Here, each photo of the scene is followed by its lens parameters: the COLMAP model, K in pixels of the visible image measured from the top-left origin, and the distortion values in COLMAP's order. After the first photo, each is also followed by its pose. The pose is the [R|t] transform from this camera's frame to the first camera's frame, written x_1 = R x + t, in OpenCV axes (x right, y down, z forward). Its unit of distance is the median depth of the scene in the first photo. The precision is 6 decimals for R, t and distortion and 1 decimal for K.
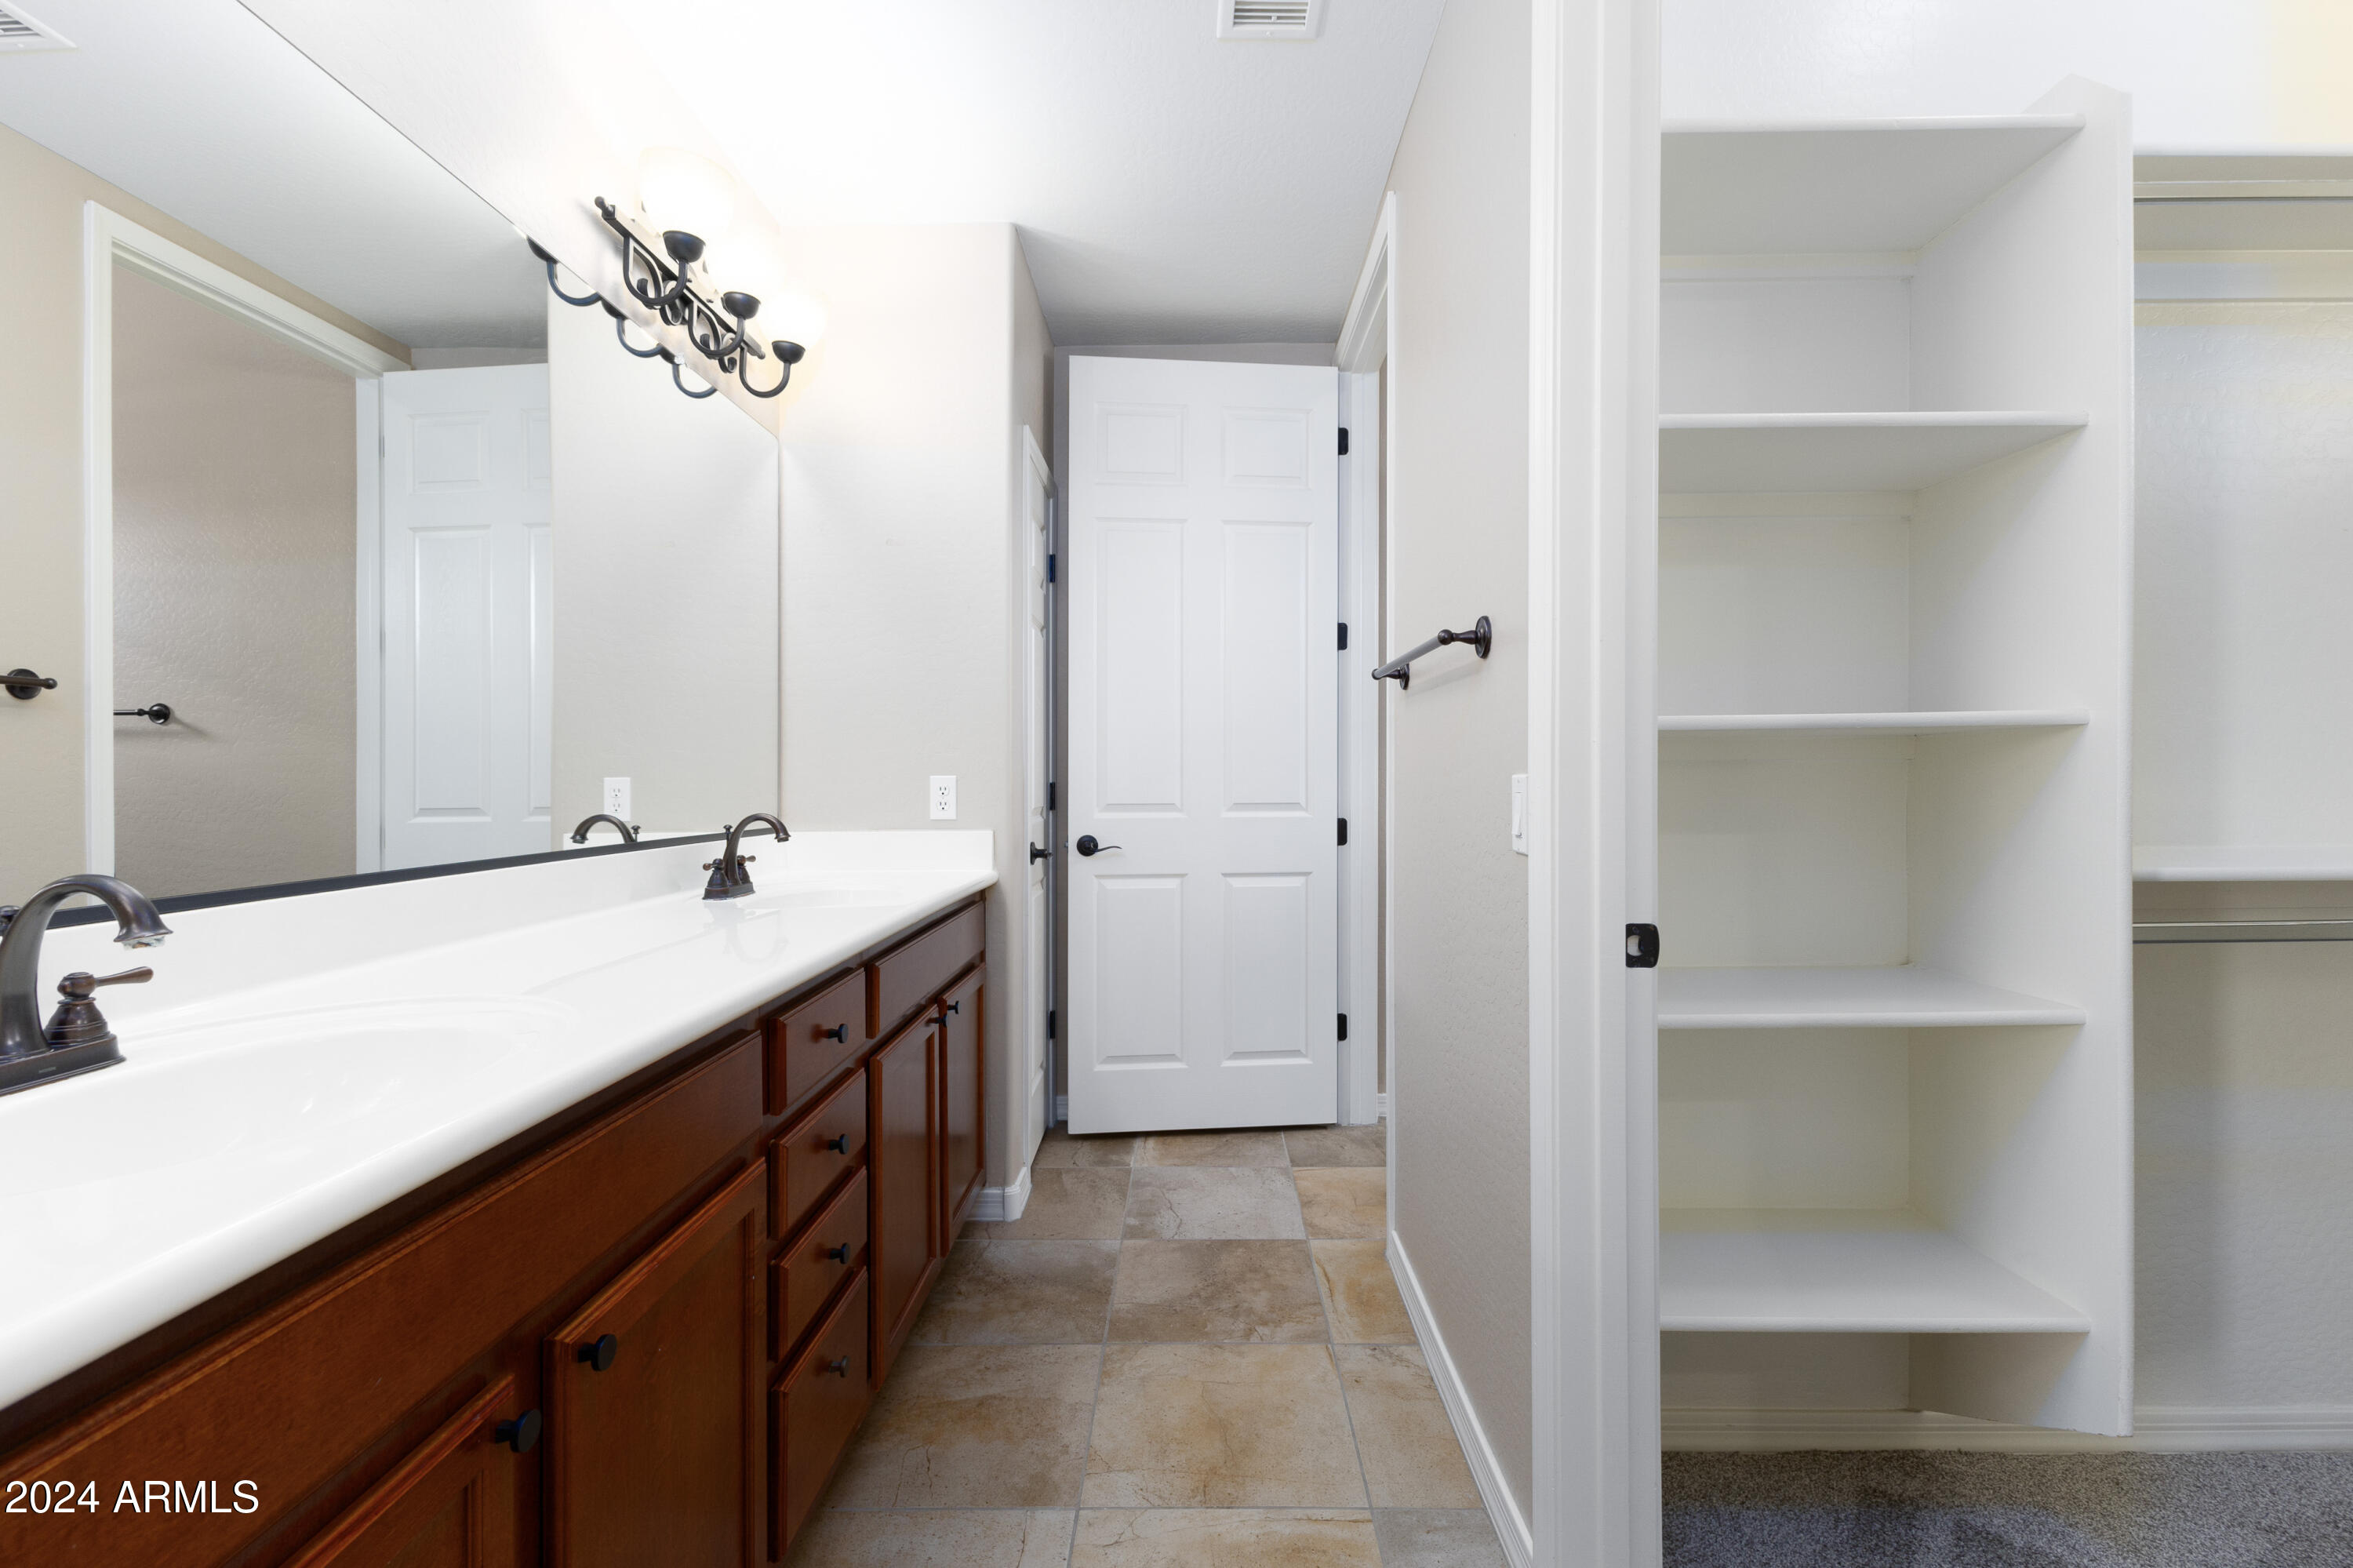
lens RADIAL K [[1008.1, 0, 1184.4], [0, 1008.1, 775.9], [0, 0, 1]] dist [0.013703, -0.000017]
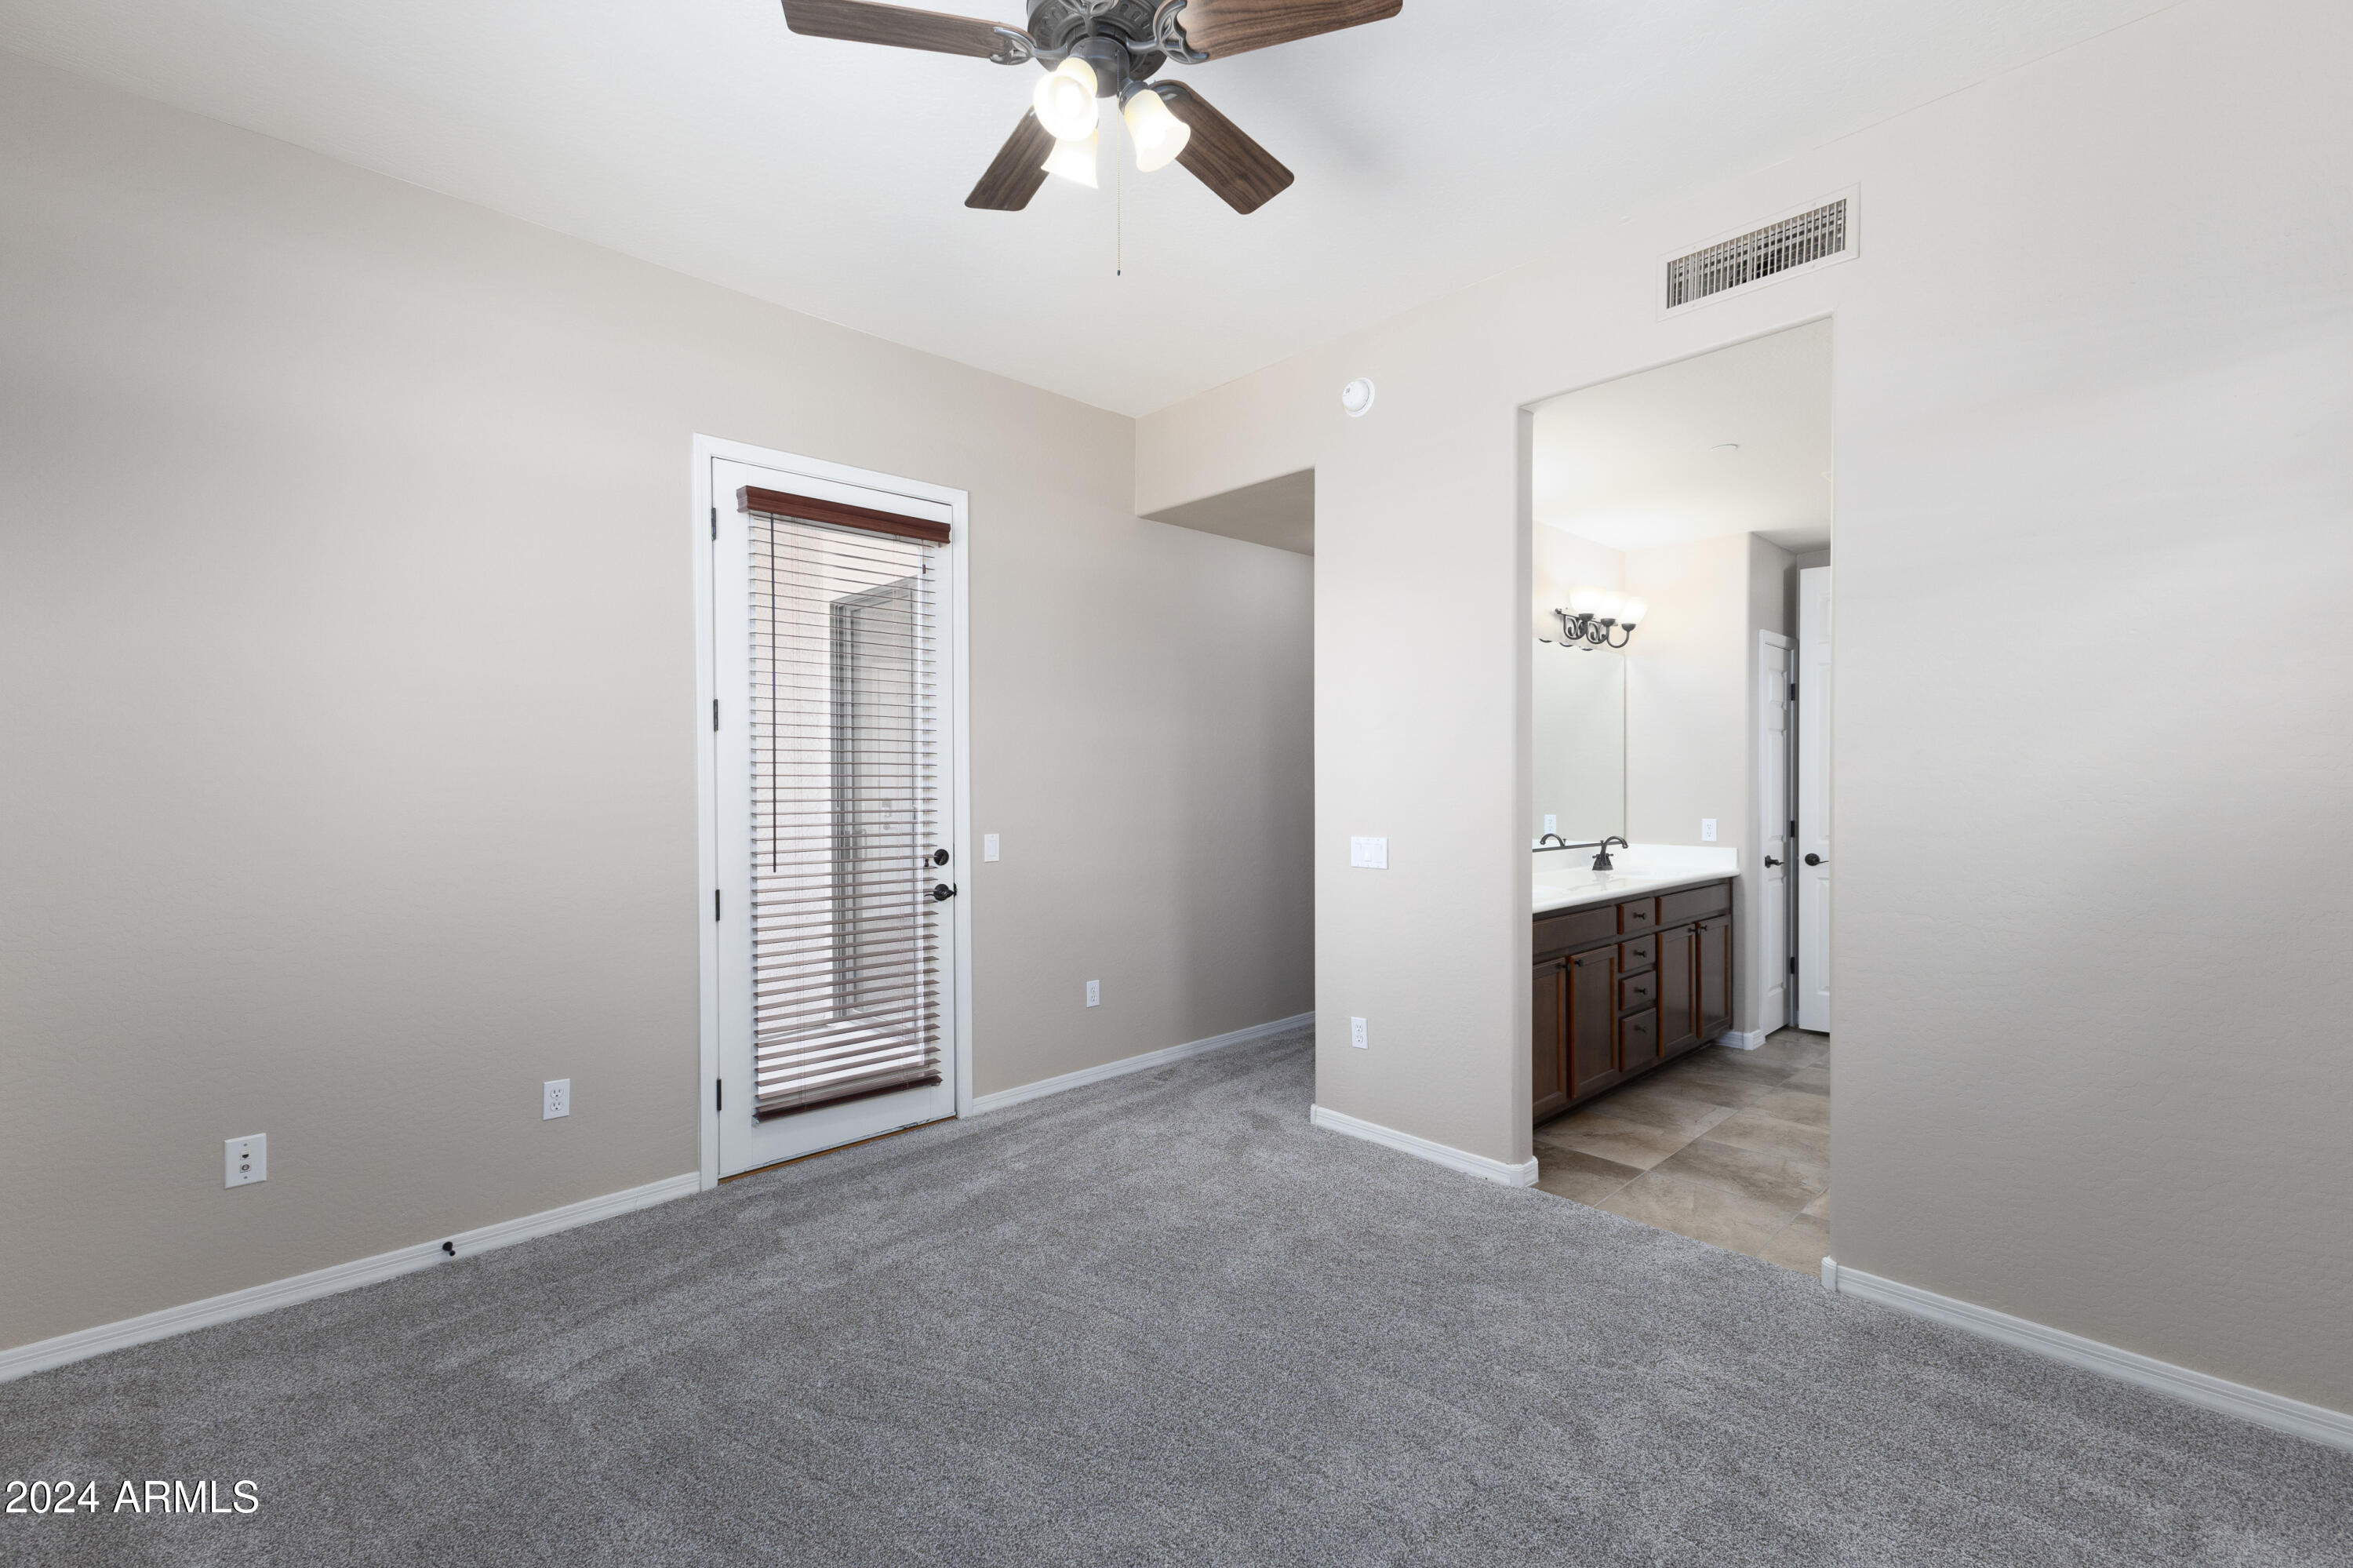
lens RADIAL K [[1008.1, 0, 1179.2], [0, 1008.1, 779.8], [0, 0, 1]] dist [0.013703, -0.000017]
pose [[0.694203, 0.000081, -0.719780, 0.526526], [0.000328, 1.000000, 0.000430, -0.087701], [0.719780, -0.000535, 0.694202, -1.262648]]
